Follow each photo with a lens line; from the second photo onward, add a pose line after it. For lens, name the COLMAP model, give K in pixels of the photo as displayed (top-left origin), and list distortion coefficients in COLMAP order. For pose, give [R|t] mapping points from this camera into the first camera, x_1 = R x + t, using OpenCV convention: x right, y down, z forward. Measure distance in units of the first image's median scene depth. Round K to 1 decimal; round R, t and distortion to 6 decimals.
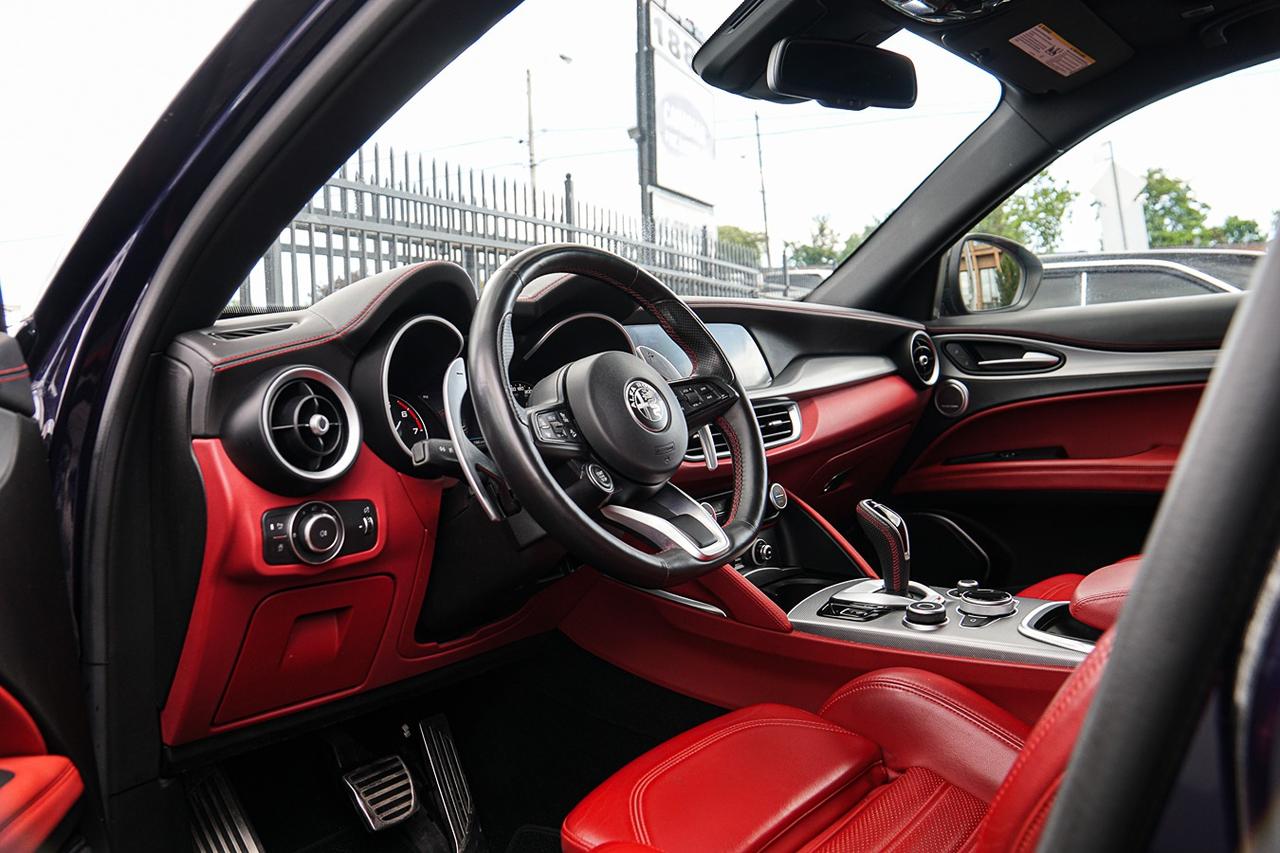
lens RADIAL K [[1000.8, 0, 644.0], [0, 1000.8, 430.4], [0, 0, 1]] dist [-0.126677, 0.088781]
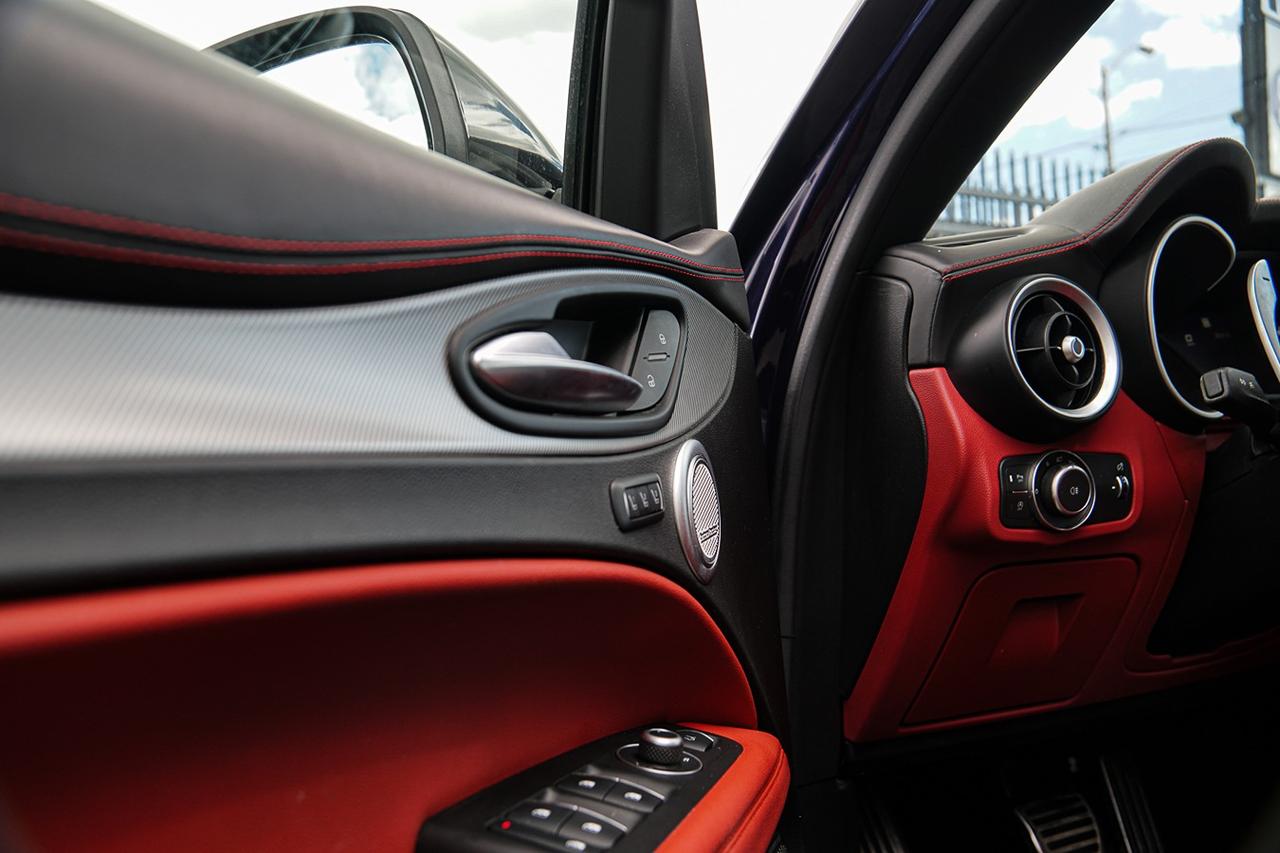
lens RADIAL K [[1000.8, 0, 641.0], [0, 1000.8, 427.2], [0, 0, 1]] dist [-0.126677, 0.088781]
pose [[0.849553, 0.004144, -0.527488, -0.208364], [-0.019790, 0.999516, -0.024020, 0.079375], [0.527133, 0.030845, 0.849223, 0.170780]]
